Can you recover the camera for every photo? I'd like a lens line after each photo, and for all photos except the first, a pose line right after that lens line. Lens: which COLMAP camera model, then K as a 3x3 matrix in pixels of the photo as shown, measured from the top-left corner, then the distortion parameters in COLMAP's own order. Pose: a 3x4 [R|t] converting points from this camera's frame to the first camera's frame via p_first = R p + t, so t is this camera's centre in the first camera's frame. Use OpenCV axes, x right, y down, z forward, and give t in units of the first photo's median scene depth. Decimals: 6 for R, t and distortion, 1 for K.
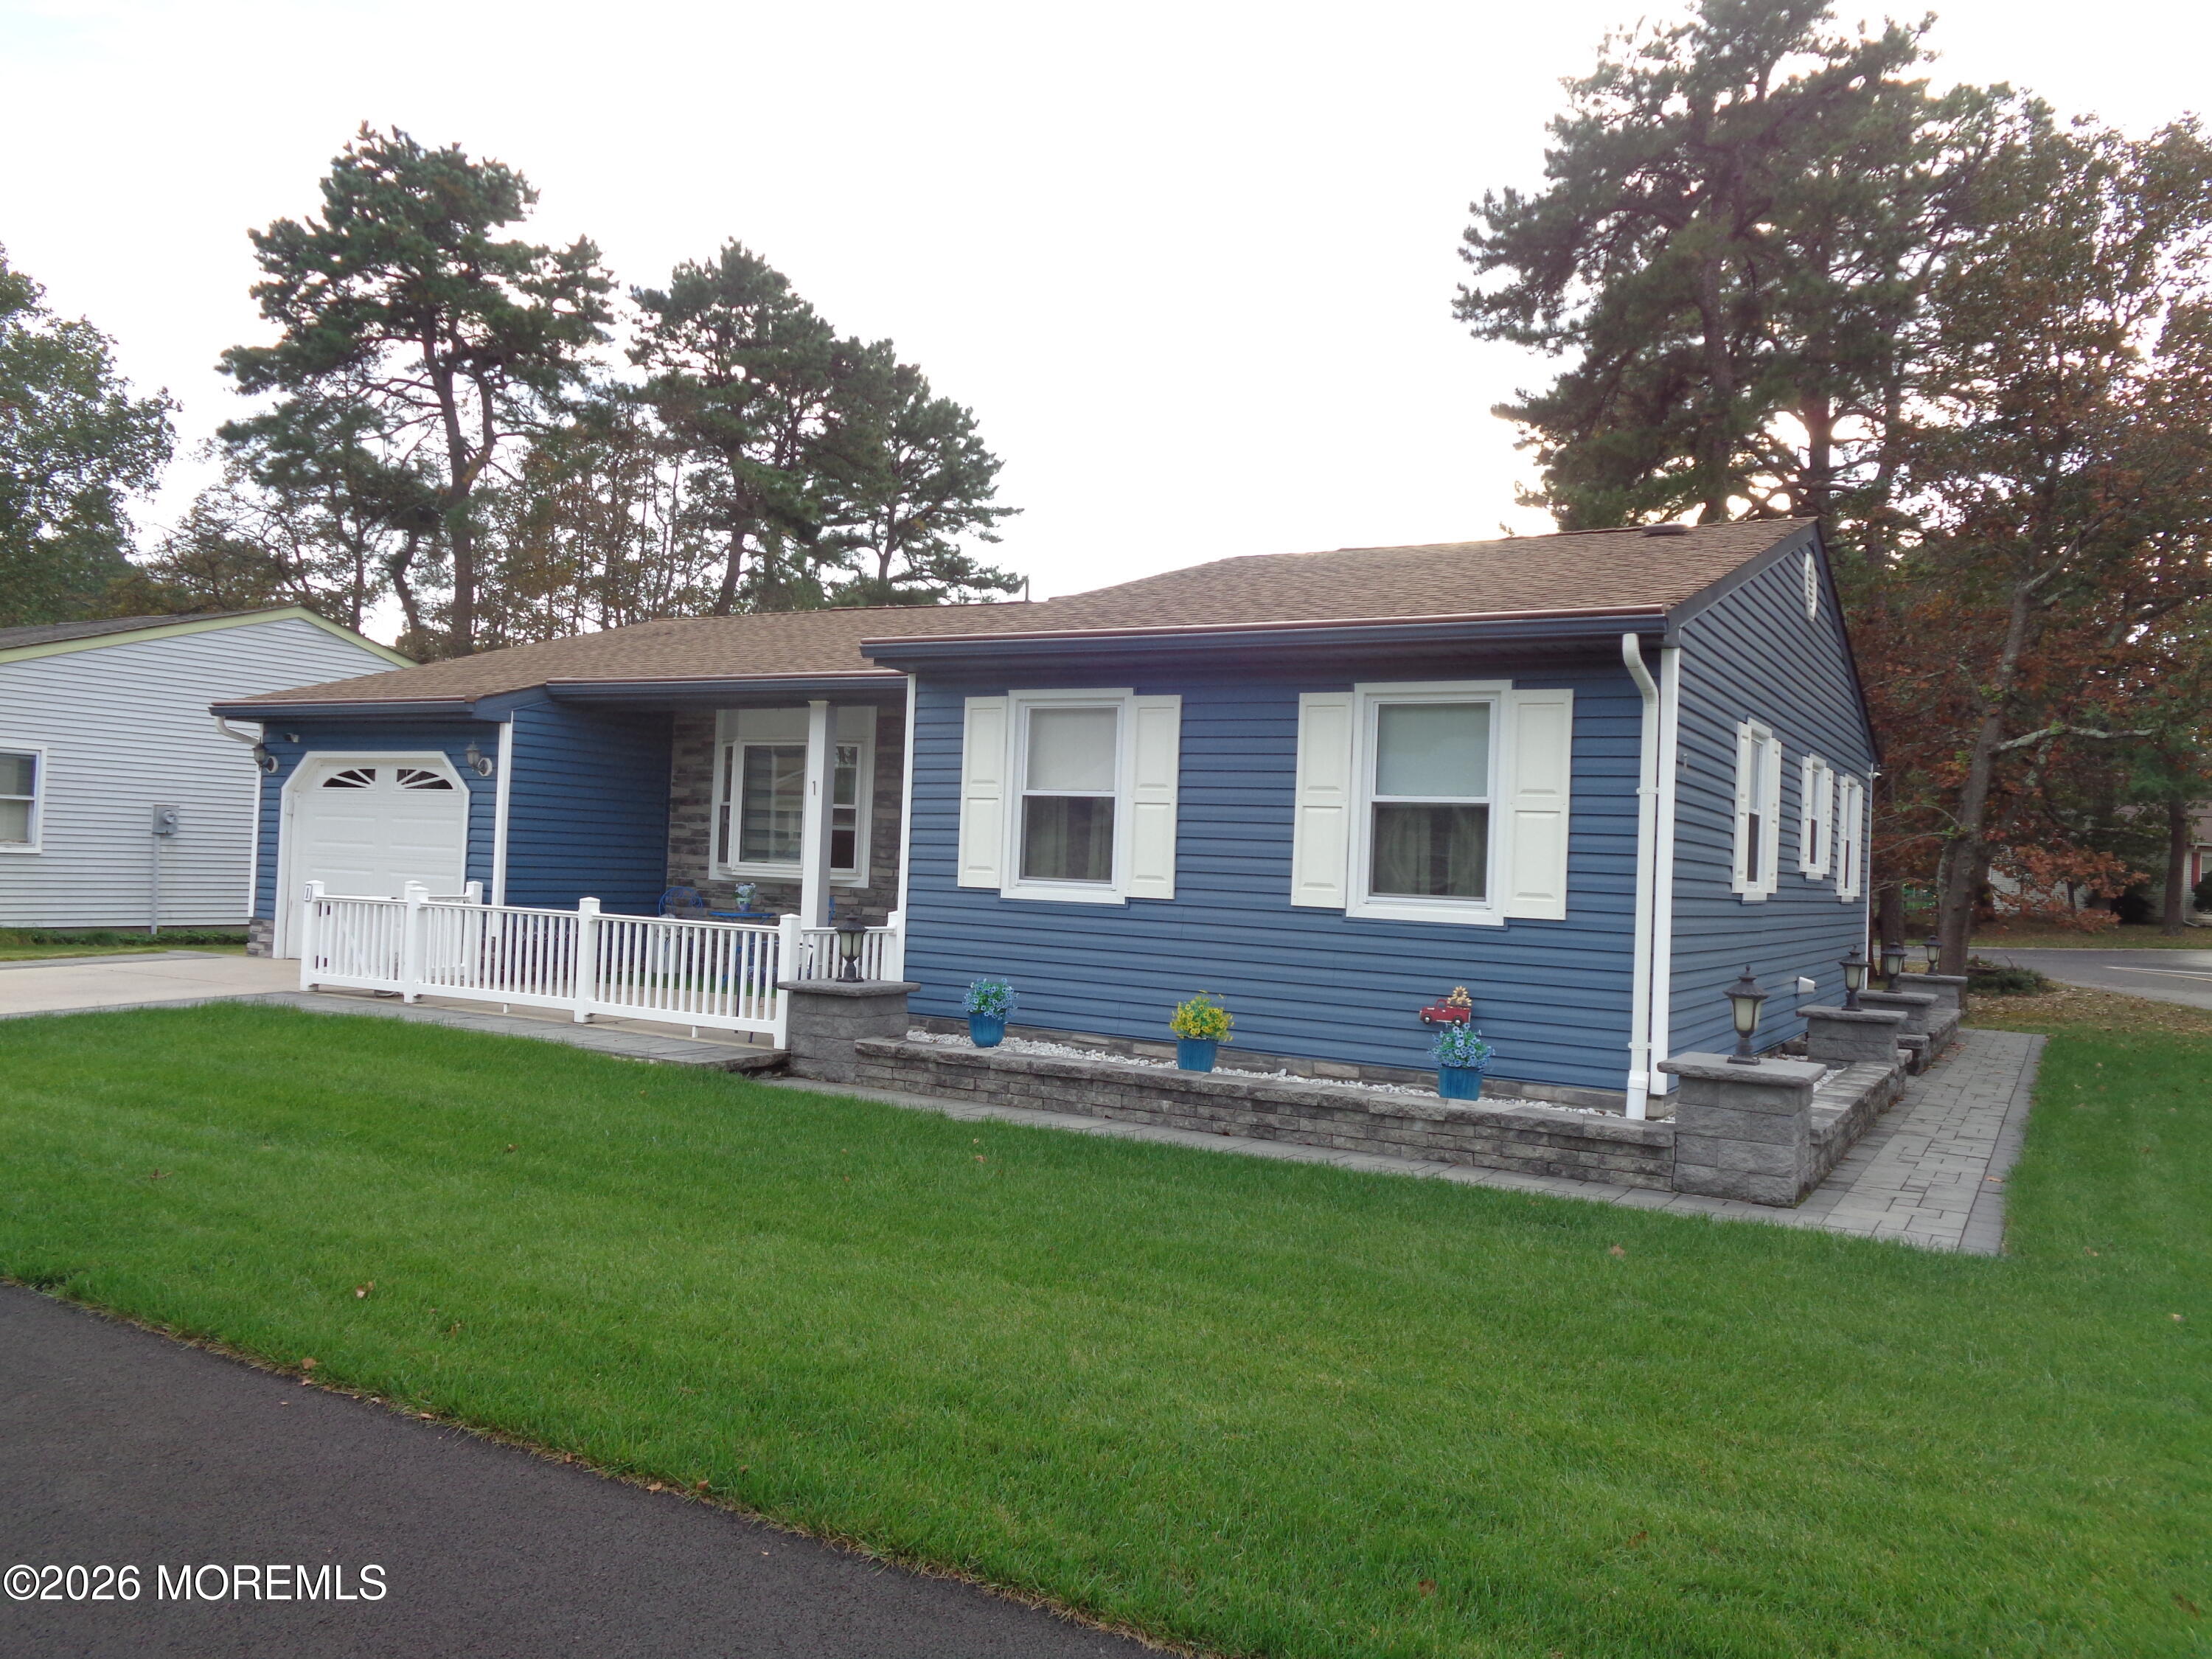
lens RADIAL K [[1666.3, 0, 1150.4], [0, 1666.3, 833.0], [0, 0, 1]] dist [-0.007390, 0.009567]
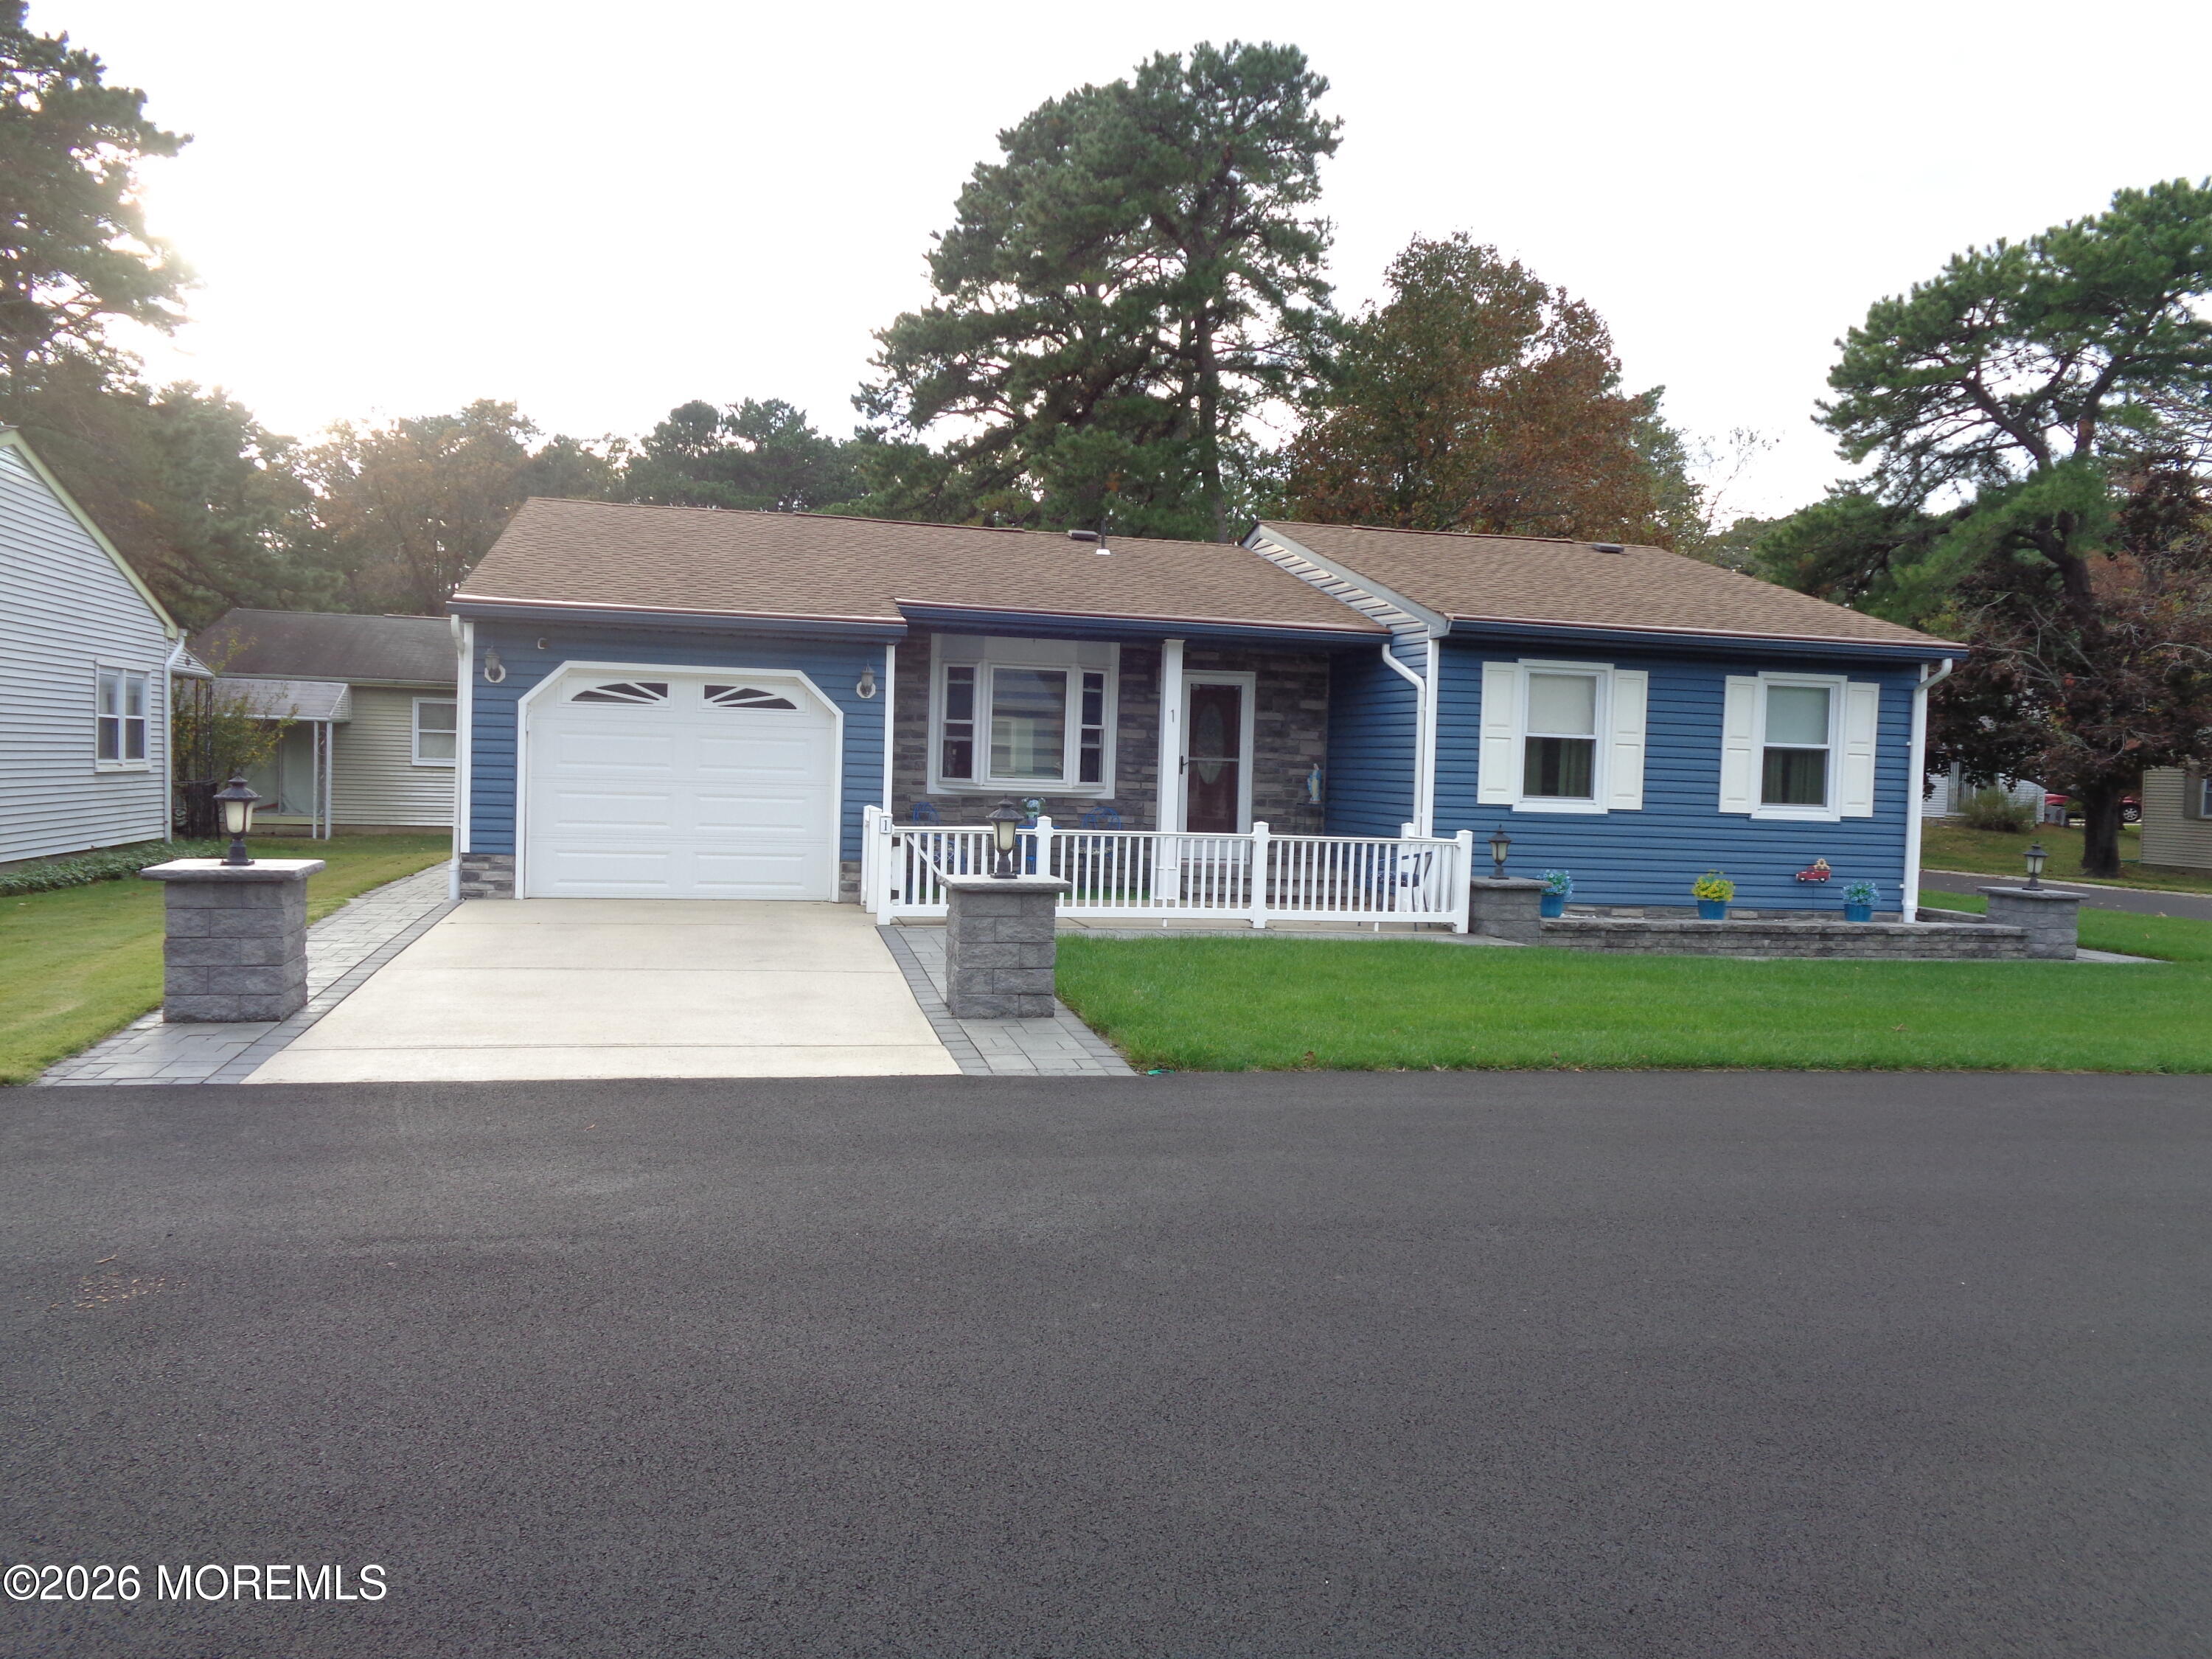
lens RADIAL K [[1666.3, 0, 1113.1], [0, 1666.3, 832.2], [0, 0, 1]] dist [-0.007390, 0.009567]
pose [[0.737292, -0.043089, 0.674199, -1.326333], [-0.017100, 0.996454, 0.082386, -0.053982], [-0.675358, -0.072272, 0.733941, 0.231051]]
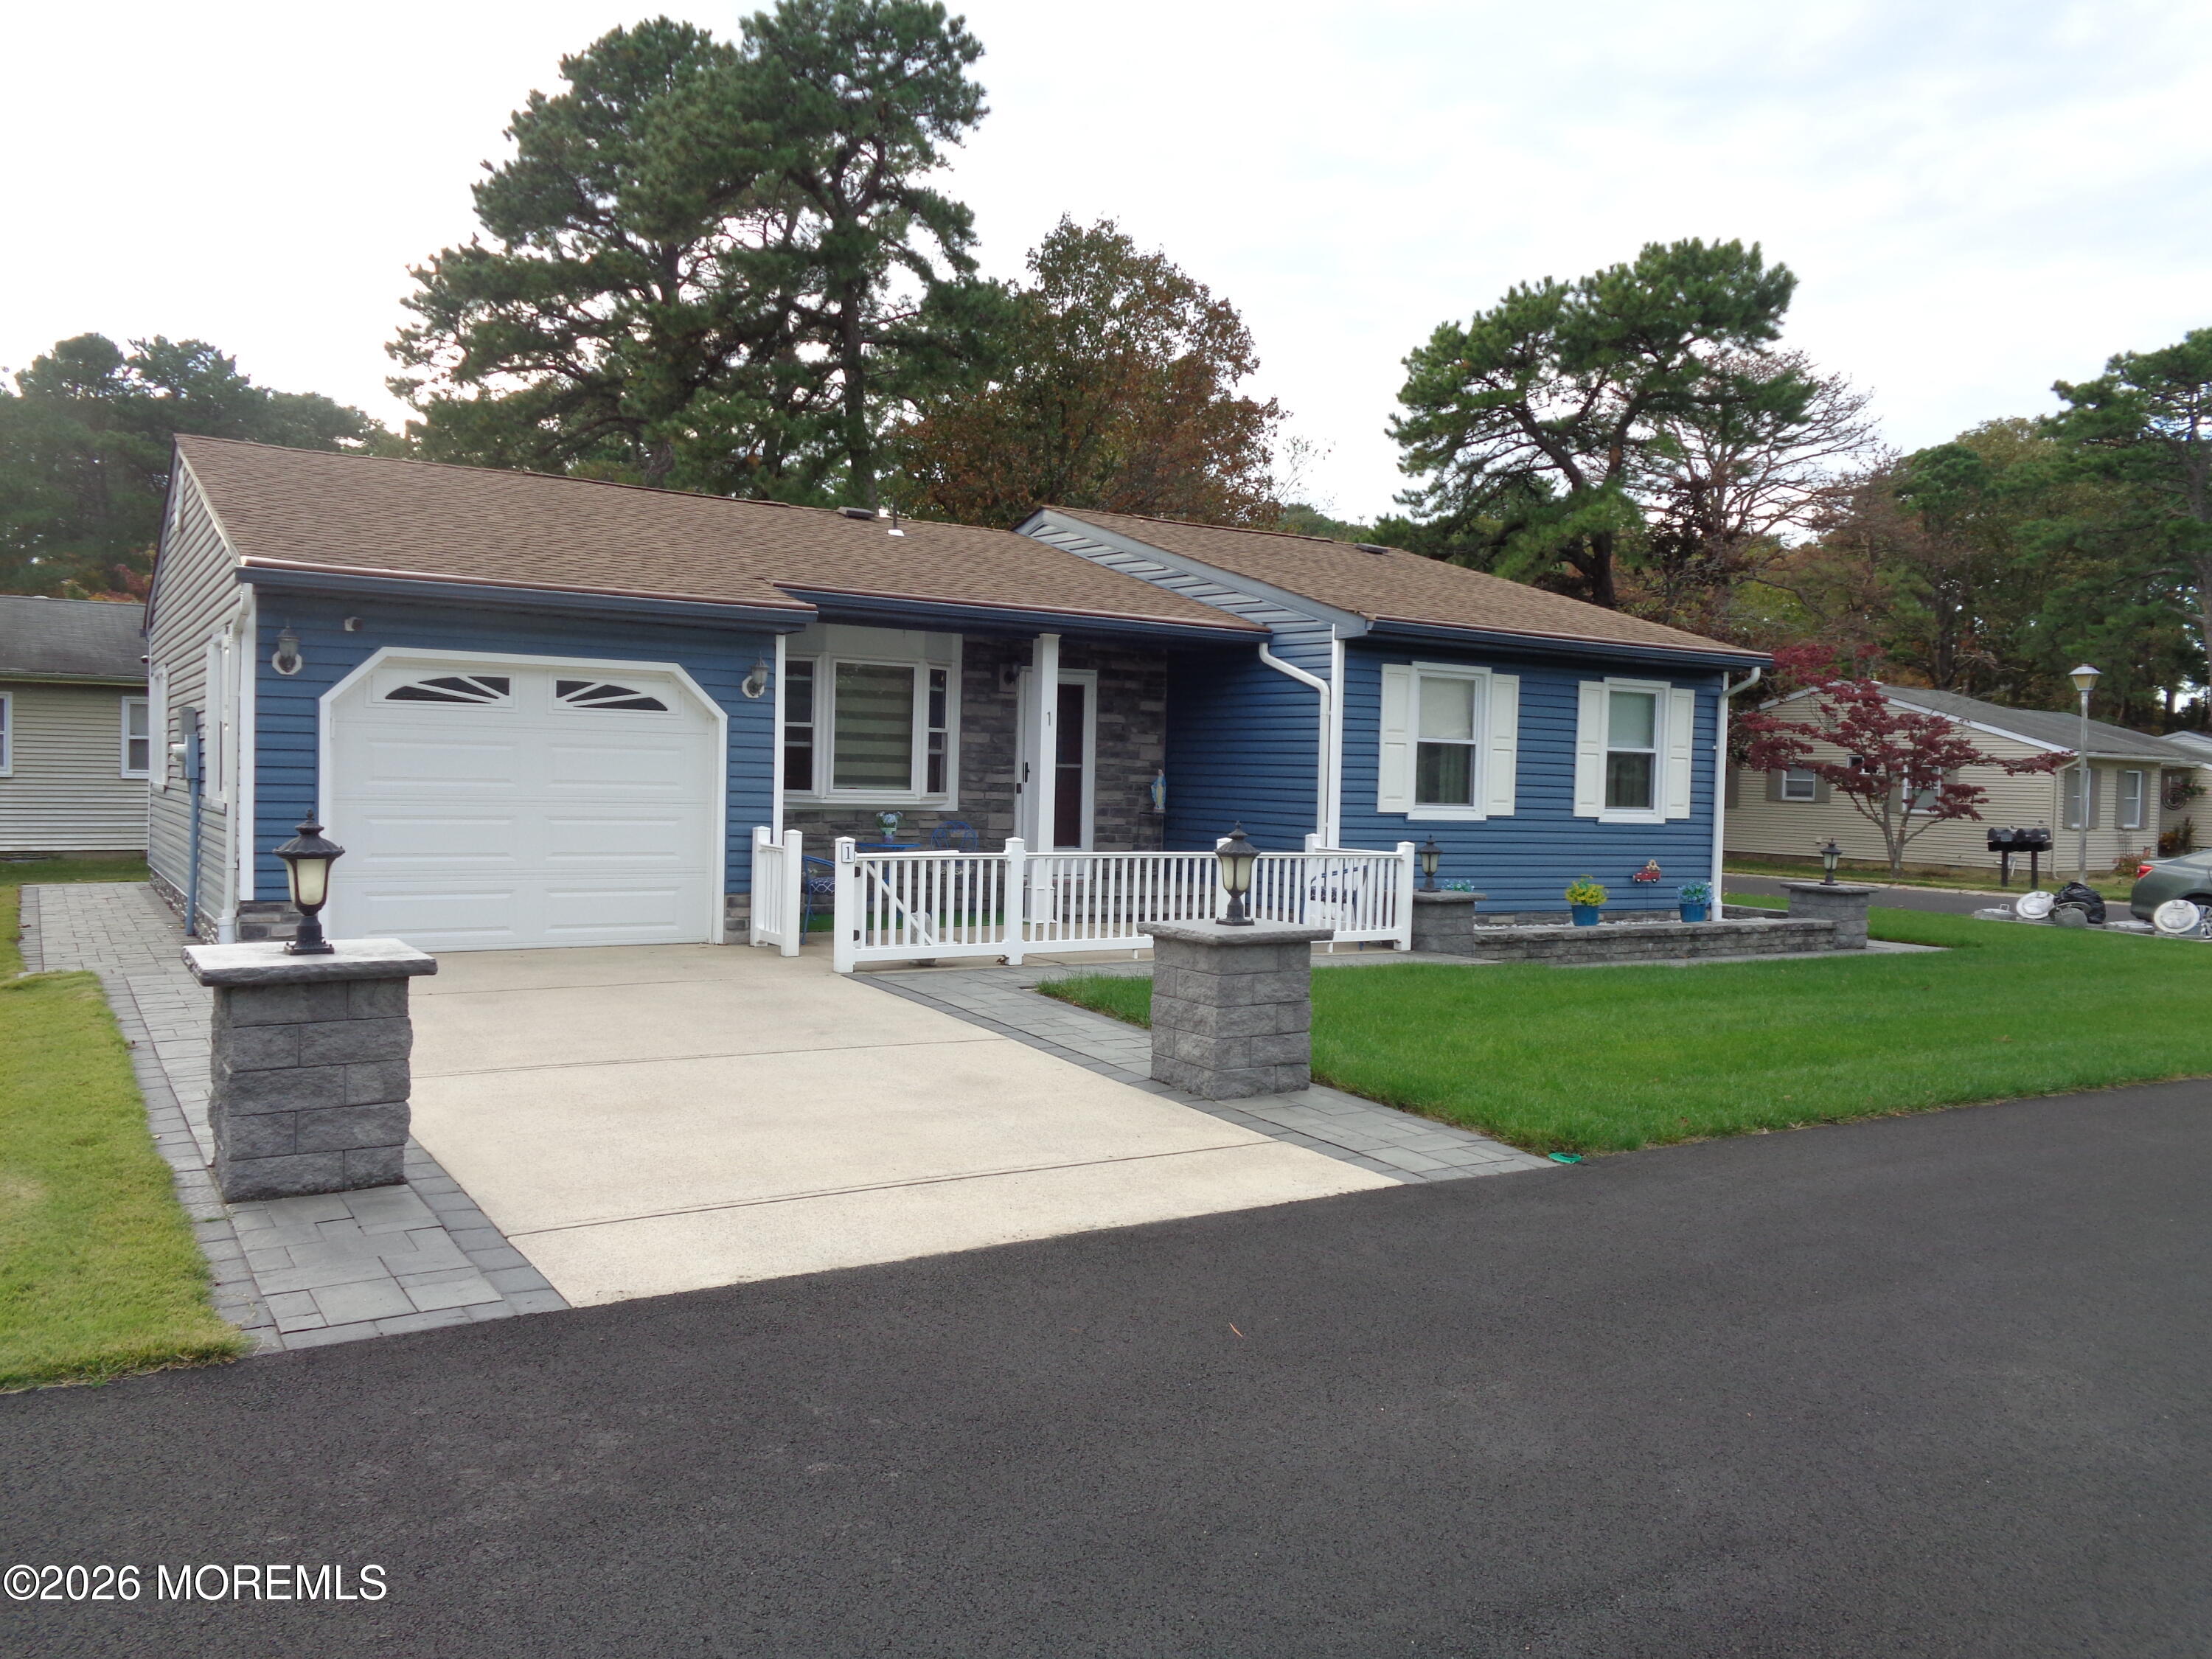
lens RADIAL K [[1666.3, 0, 1102.7], [0, 1666.3, 840.0], [0, 0, 1]] dist [-0.007390, 0.009567]
pose [[0.476505, -0.062079, 0.876977, -1.441234], [-0.026351, 0.996047, 0.084826, -0.053558], [-0.878777, -0.063529, 0.472986, 0.622552]]
